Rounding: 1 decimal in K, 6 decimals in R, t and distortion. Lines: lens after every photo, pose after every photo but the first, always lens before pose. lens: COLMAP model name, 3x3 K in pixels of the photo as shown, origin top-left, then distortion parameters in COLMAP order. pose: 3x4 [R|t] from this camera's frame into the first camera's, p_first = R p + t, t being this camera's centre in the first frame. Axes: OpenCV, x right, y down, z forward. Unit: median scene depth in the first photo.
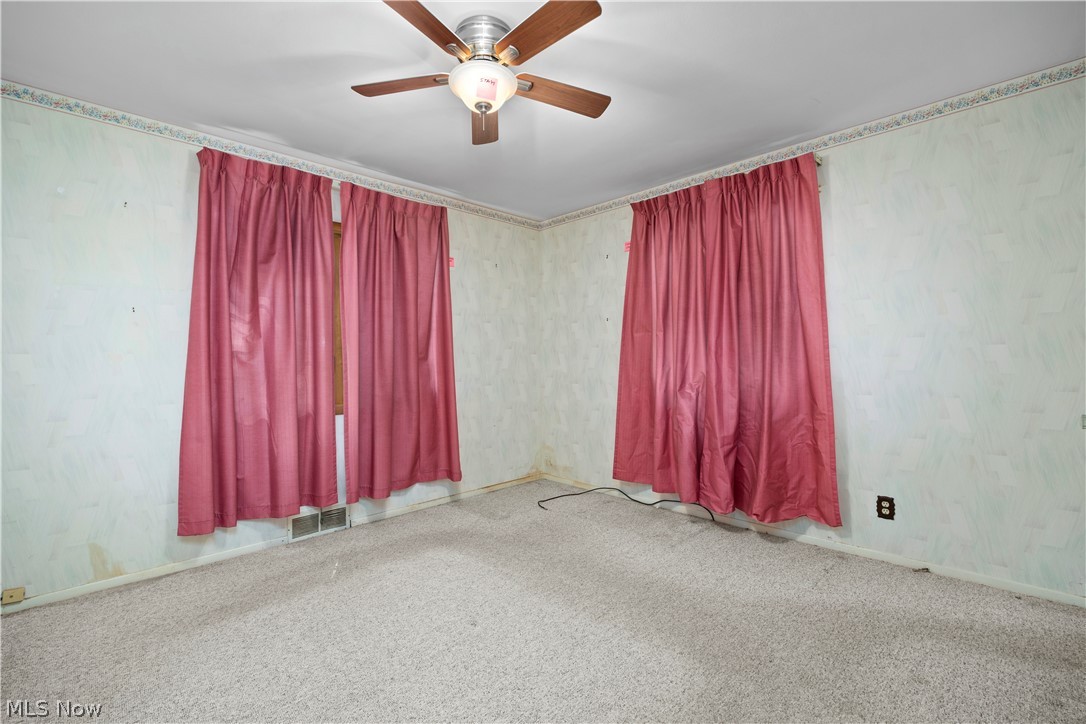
lens RADIAL K [[467.3, 0, 546.0], [0, 467.3, 361.3], [0, 0, 1]] dist [-0.020681, 0.000683]
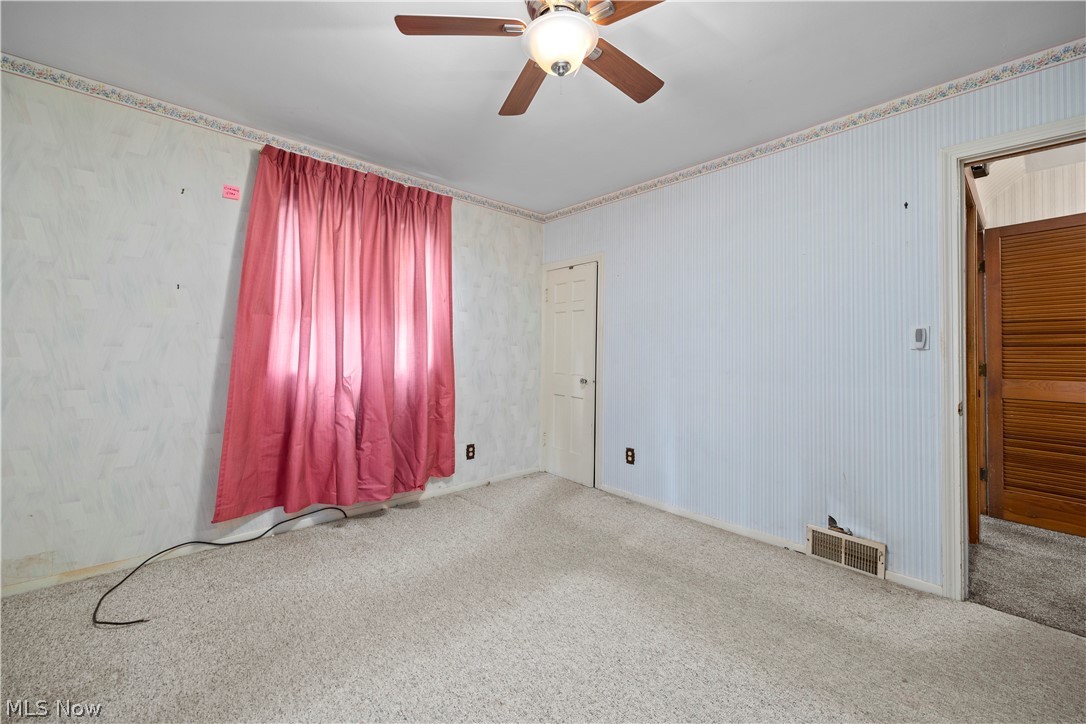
lens RADIAL K [[433.3, 0, 541.3], [0, 433.3, 344.7], [0, 0, 1]] dist [0.001394, -0.000848]
pose [[0.051283, 0.028424, 0.998280, -0.573922], [-0.008343, 0.999572, -0.028032, 0.005637], [-0.998649, -0.006891, 0.051498, 0.597996]]
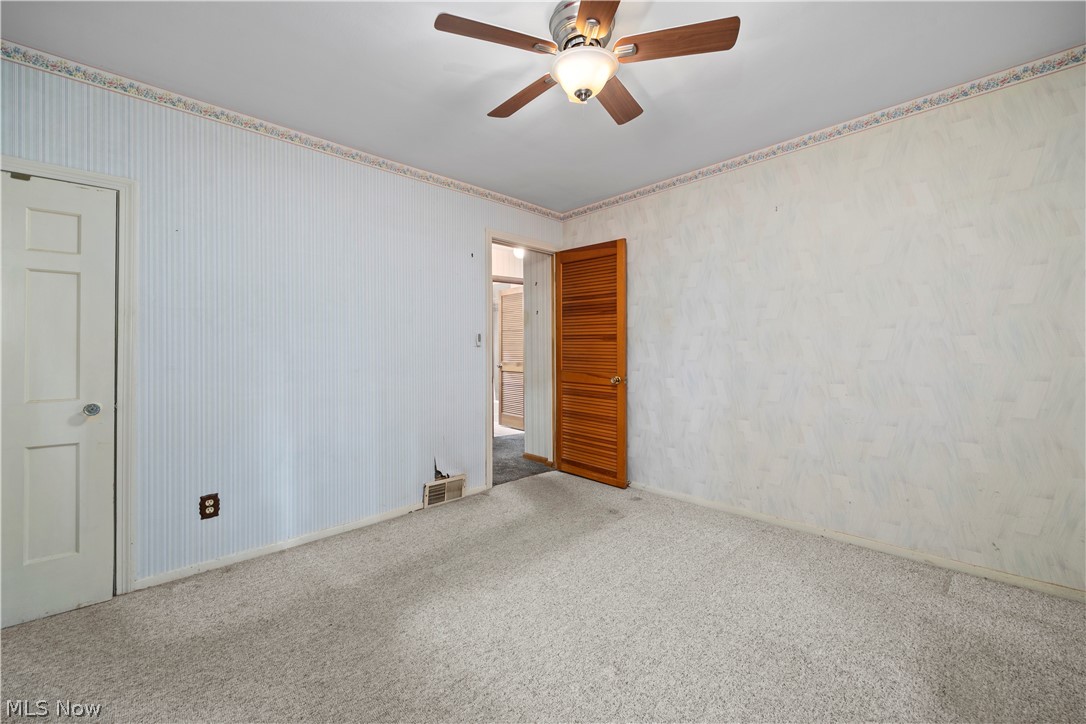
lens RADIAL K [[433.3, 0, 539.9], [0, 433.3, 351.2], [0, 0, 1]] dist [0.001394, -0.000848]
pose [[-0.999380, 0.022743, 0.026891, -0.034525], [0.022954, 0.999708, 0.007551, -0.002614], [-0.026711, 0.008163, -0.999610, 1.163582]]
